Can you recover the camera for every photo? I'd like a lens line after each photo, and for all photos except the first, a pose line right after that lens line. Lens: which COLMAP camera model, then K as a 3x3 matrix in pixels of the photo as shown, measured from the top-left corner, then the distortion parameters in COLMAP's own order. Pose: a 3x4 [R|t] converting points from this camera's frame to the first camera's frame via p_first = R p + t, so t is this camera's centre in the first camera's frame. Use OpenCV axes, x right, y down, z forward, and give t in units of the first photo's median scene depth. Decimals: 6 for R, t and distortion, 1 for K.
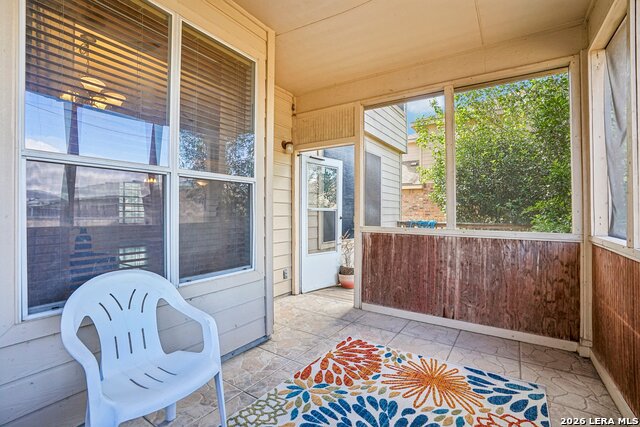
lens RADIAL K [[285.2, 0, 320.0], [0, 285.2, 213.5], [0, 0, 1]] dist [0.002177, 0.000578]
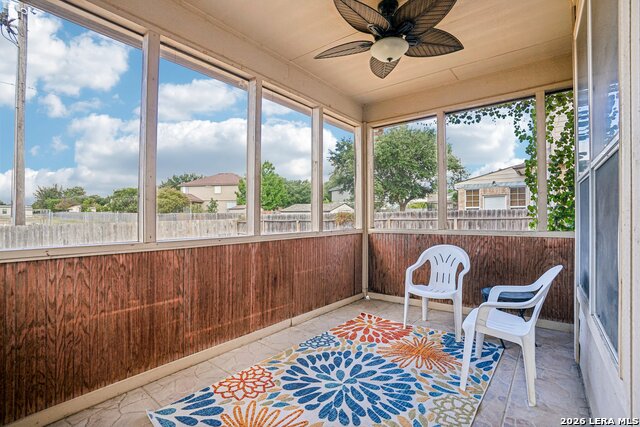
lens RADIAL K [[285.2, 0, 320.0], [0, 285.2, 213.5], [0, 0, 1]] dist [0.002177, 0.000578]
pose [[-0.995926, -0.013863, 0.089104, 0.196115], [-0.016546, 0.999429, -0.029447, 0.015411], [-0.088645, -0.030802, -0.995587, 2.055806]]
